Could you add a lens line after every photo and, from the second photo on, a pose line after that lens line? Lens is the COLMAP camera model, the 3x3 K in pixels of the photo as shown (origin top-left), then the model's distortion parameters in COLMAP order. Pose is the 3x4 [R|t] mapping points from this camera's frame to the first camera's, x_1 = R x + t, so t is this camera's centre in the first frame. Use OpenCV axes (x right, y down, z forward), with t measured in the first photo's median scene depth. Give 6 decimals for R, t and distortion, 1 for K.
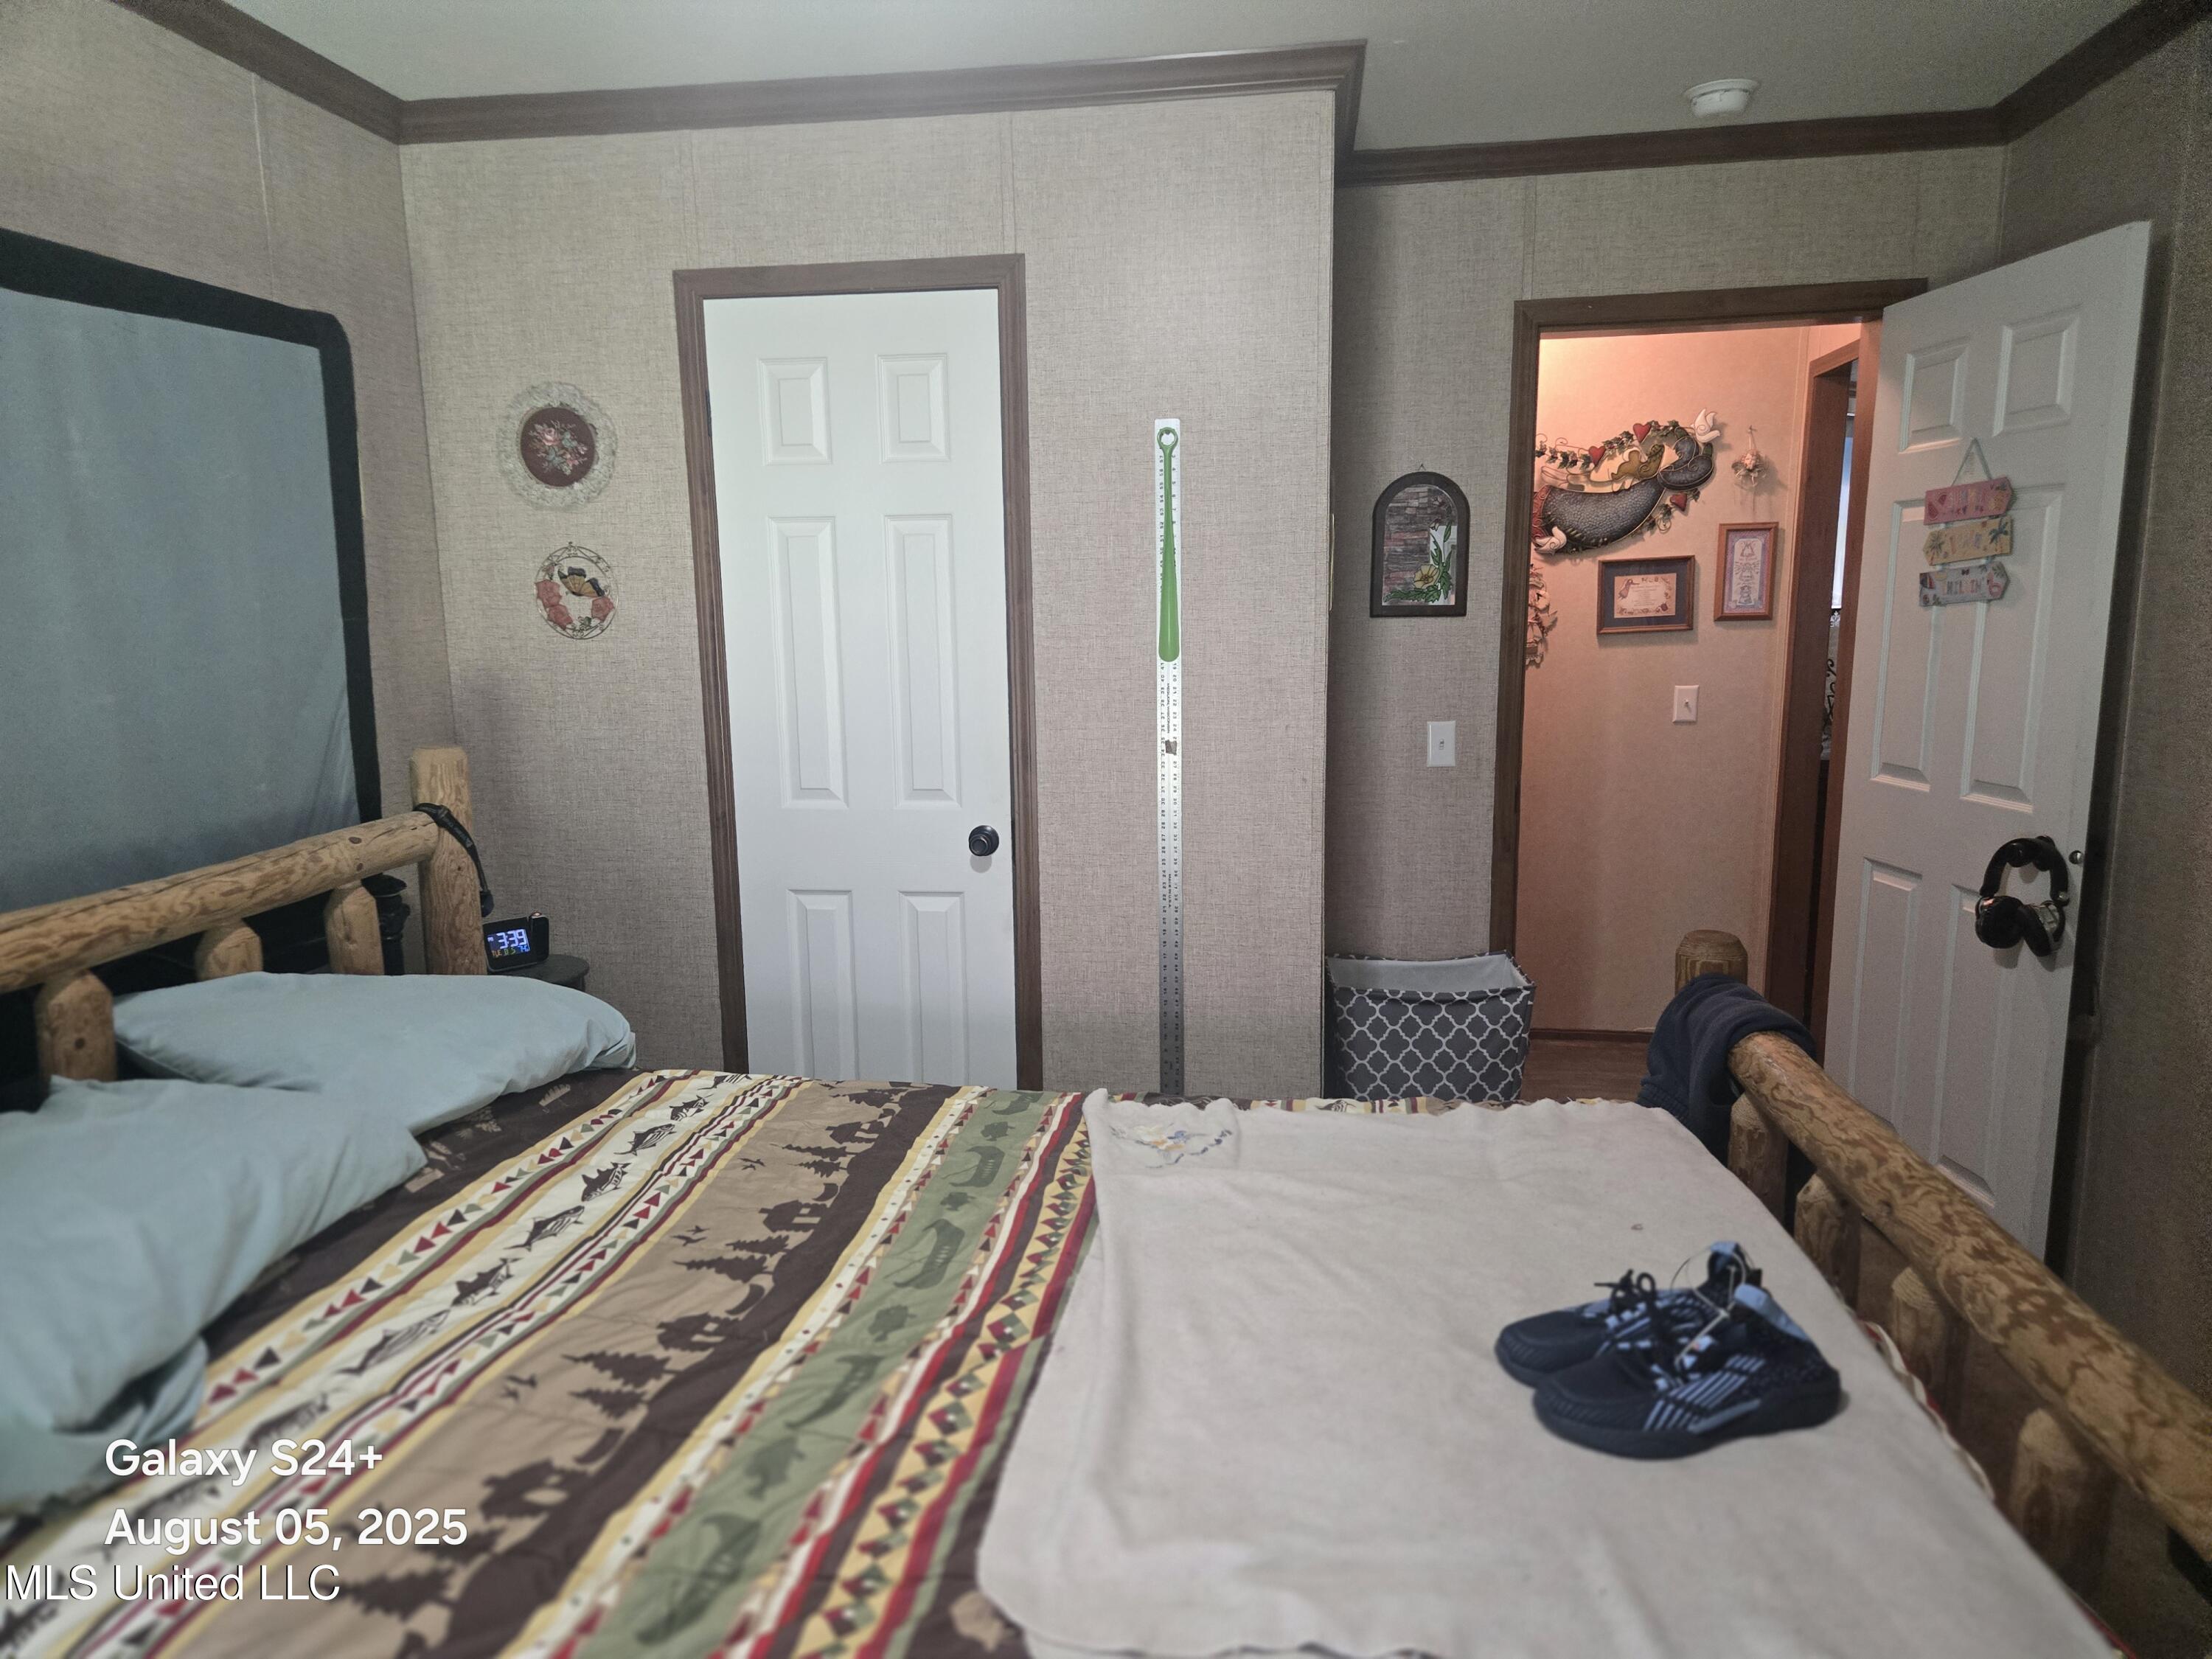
lens RADIAL K [[1489.2, 0, 1100.7], [0, 1489.2, 840.2], [0, 0, 1]] dist [0.075147, -0.060832]
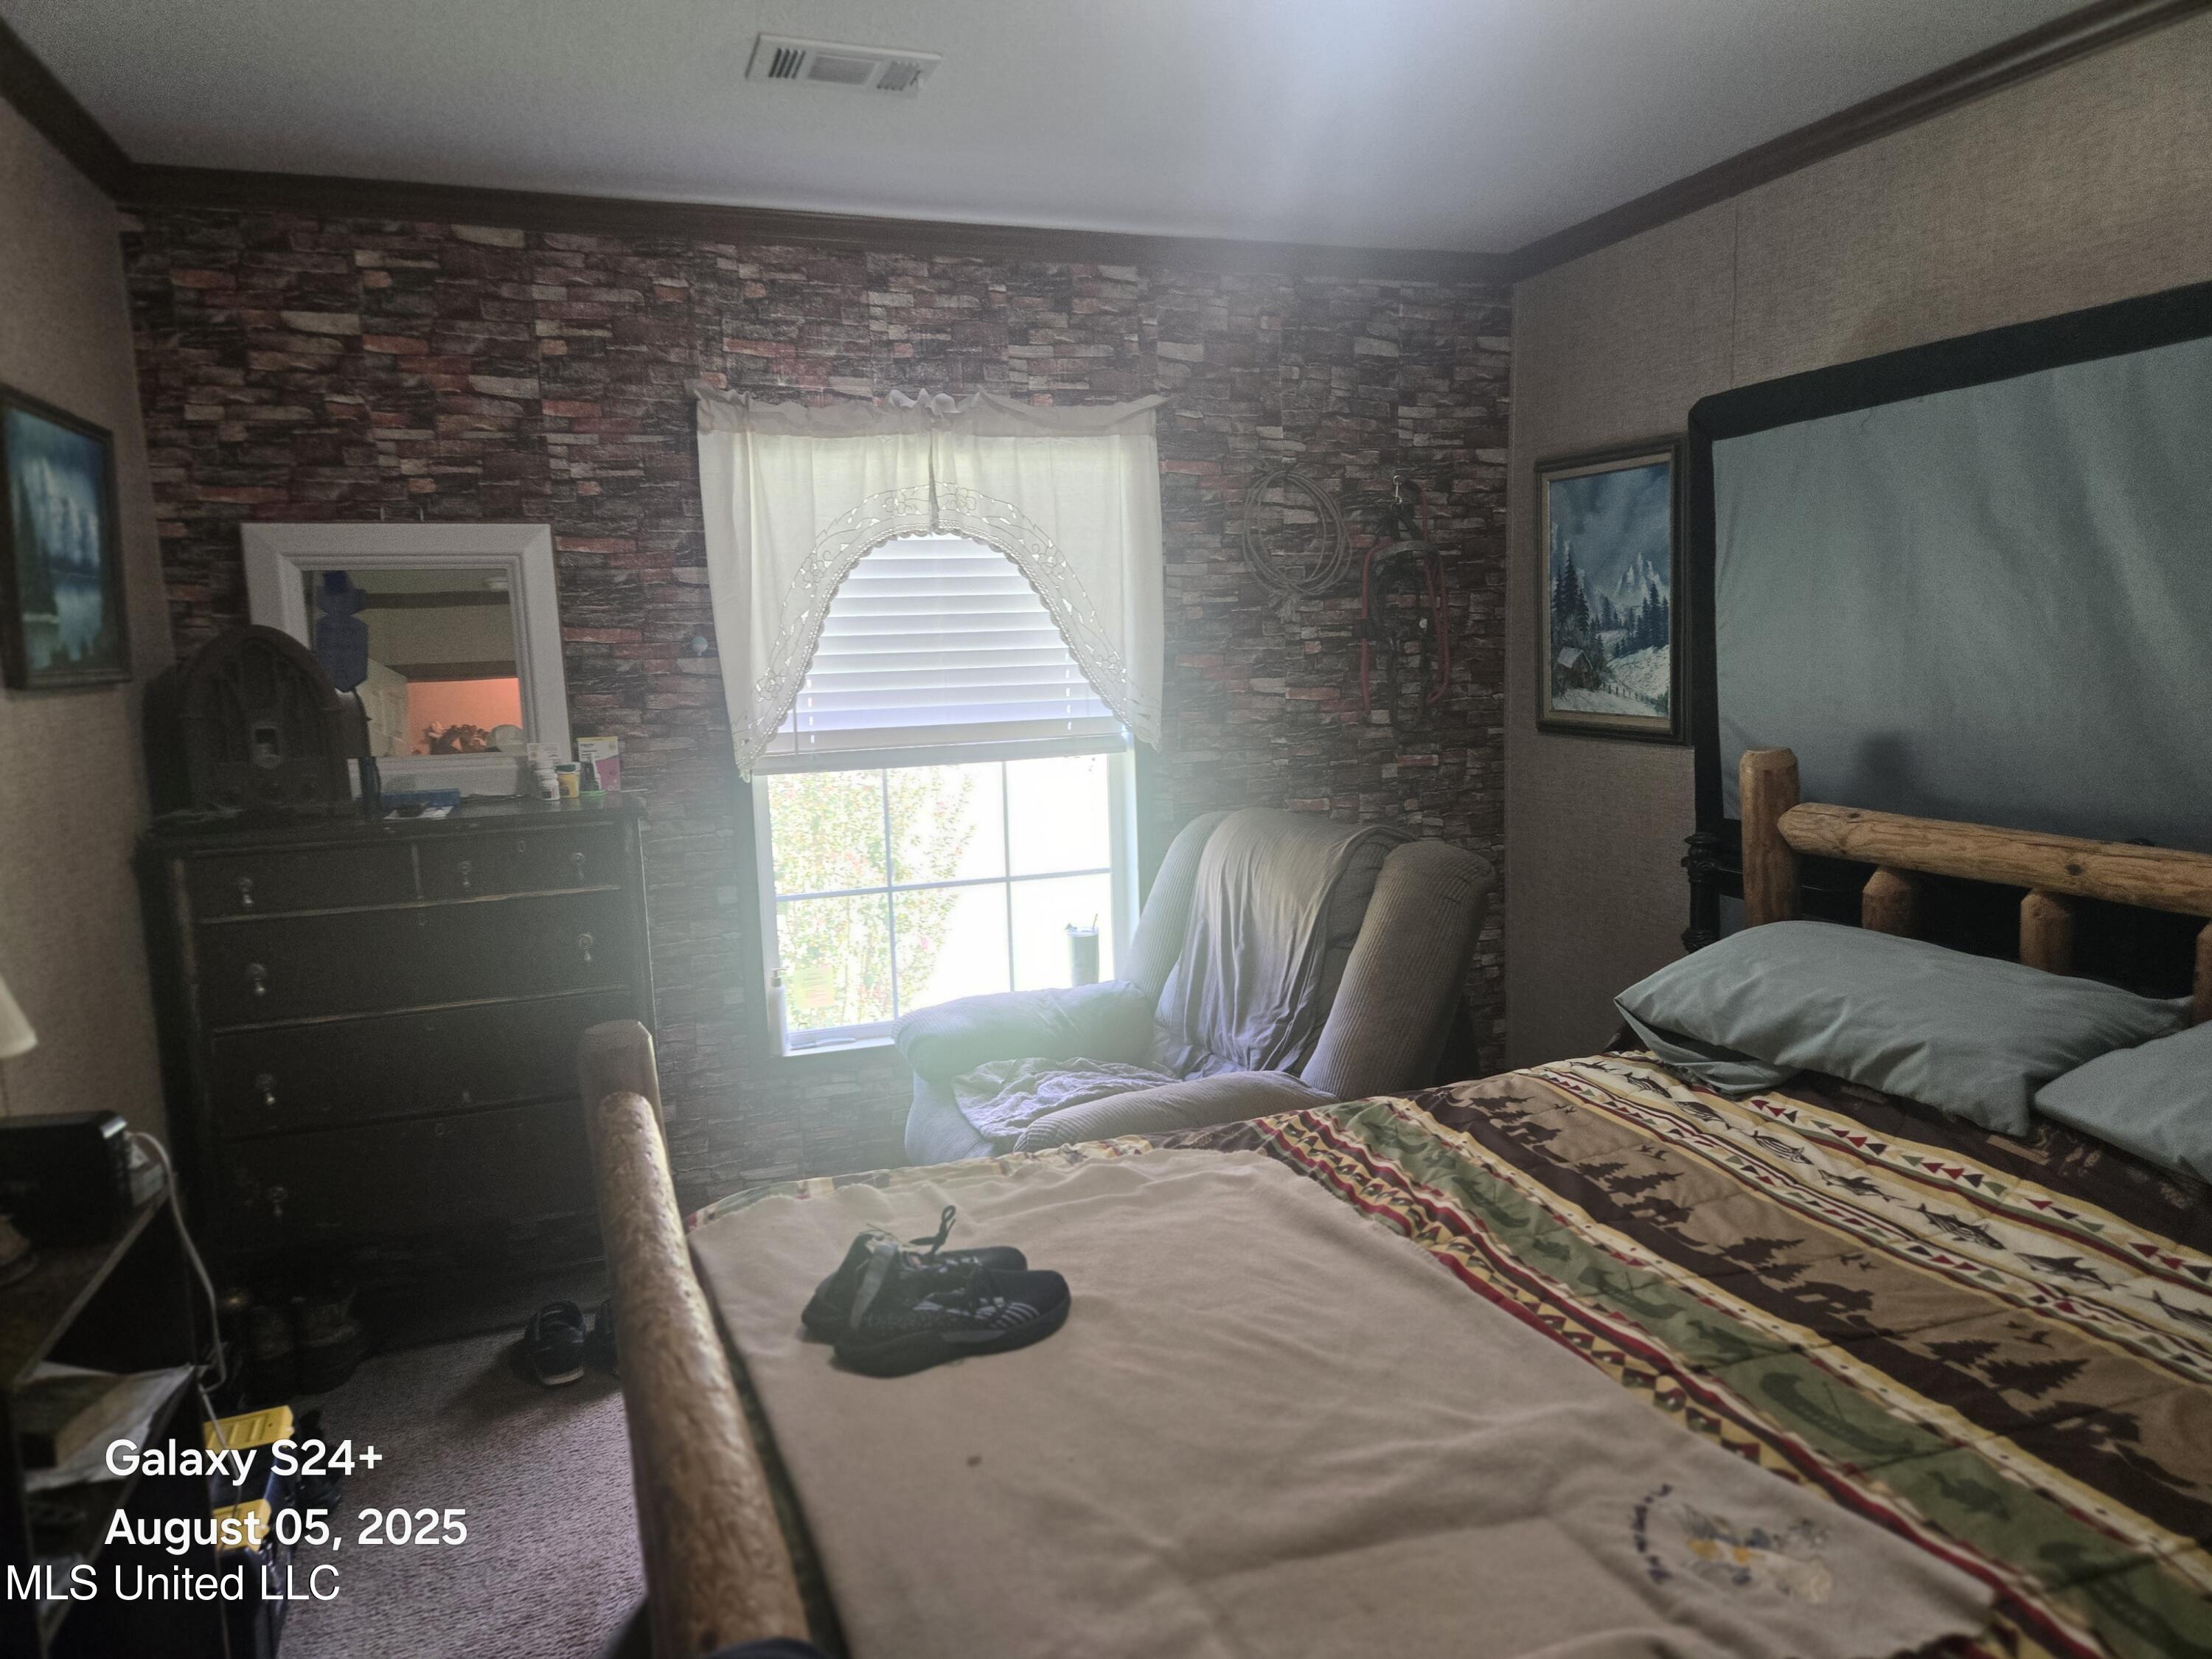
lens RADIAL K [[1489.2, 0, 1100.7], [0, 1489.2, 840.2], [0, 0, 1]] dist [0.075147, -0.060832]
pose [[-0.880231, 0.106564, -0.462425, 0.629198], [-0.033295, 0.958190, 0.284189, -0.283289], [0.473376, 0.265549, -0.839881, 1.612710]]
